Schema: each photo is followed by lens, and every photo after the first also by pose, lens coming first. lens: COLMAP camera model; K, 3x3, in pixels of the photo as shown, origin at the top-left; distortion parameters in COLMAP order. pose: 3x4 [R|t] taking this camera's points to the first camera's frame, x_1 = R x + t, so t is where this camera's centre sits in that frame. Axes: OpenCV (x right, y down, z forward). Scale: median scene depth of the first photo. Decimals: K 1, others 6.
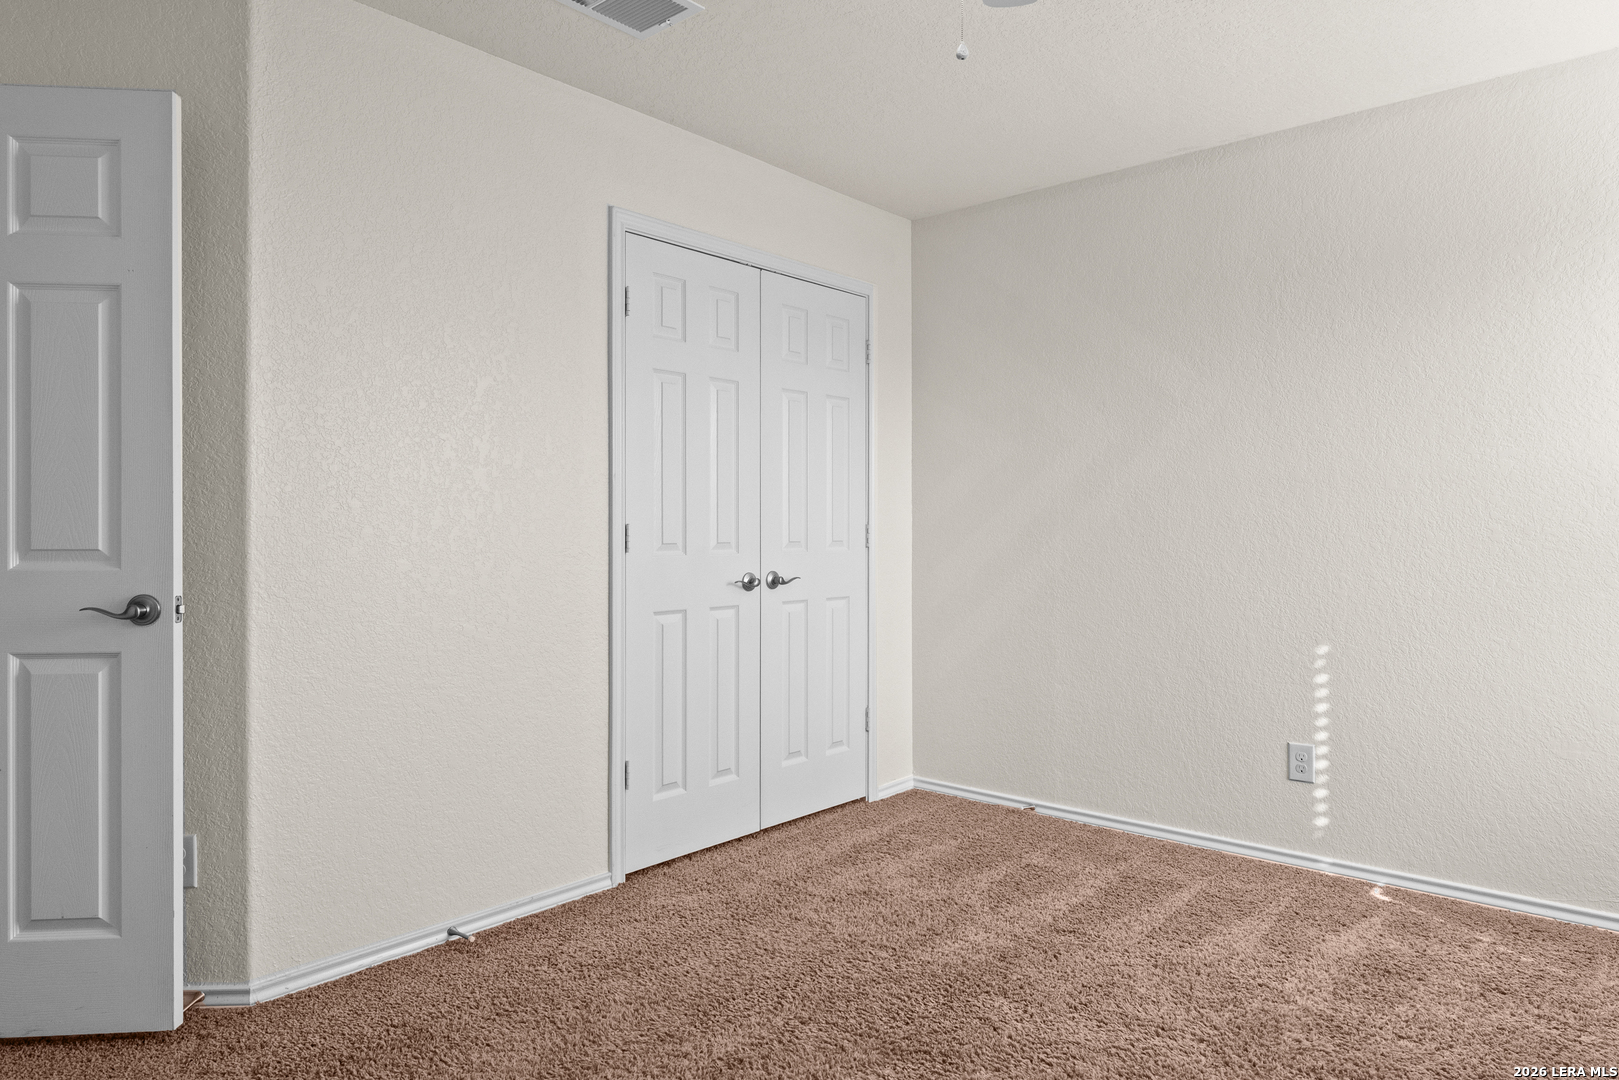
lens RADIAL K [[1012.2, 0, 807.9], [0, 1012.2, 534.4], [0, 0, 1]] dist [0.001704, -0.002163]
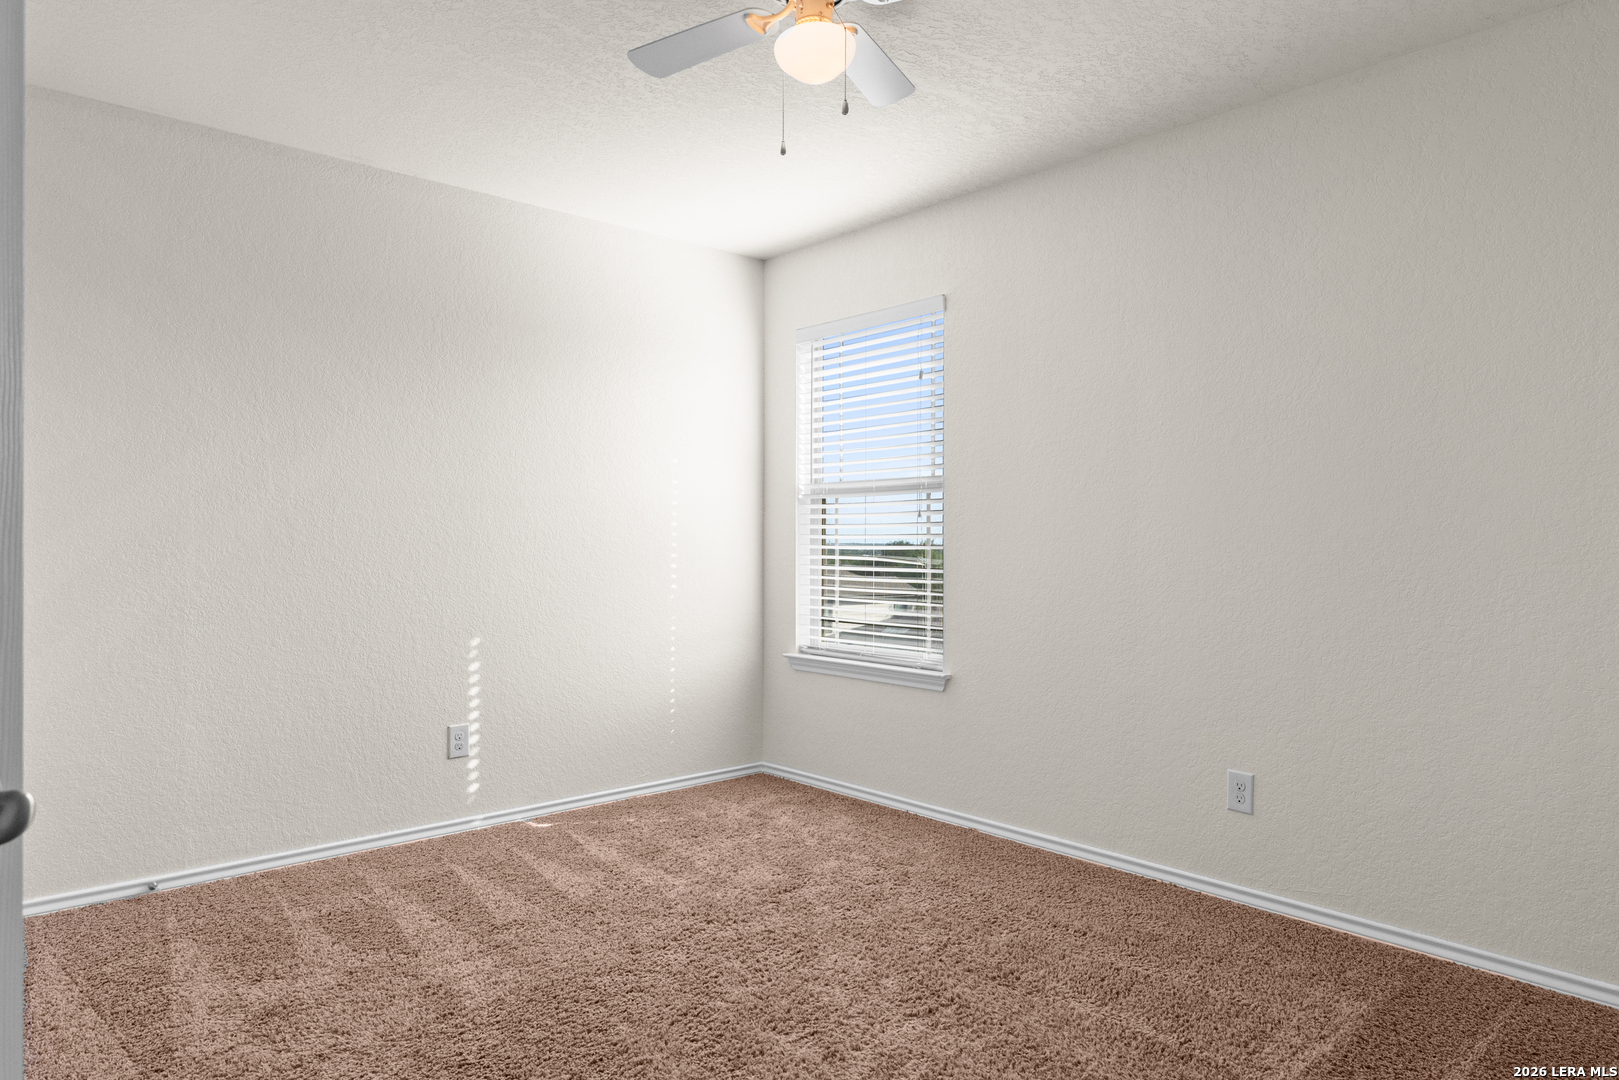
lens RADIAL K [[1012.2, 0, 784.3], [0, 1012.2, 568.3], [0, 0, 1]] dist [0.001704, -0.002163]
pose [[0.110058, -0.020887, 0.993706, -0.621857], [0.000749, 0.999781, 0.020932, 0.003967], [-0.993925, -0.001559, 0.110050, 0.510832]]
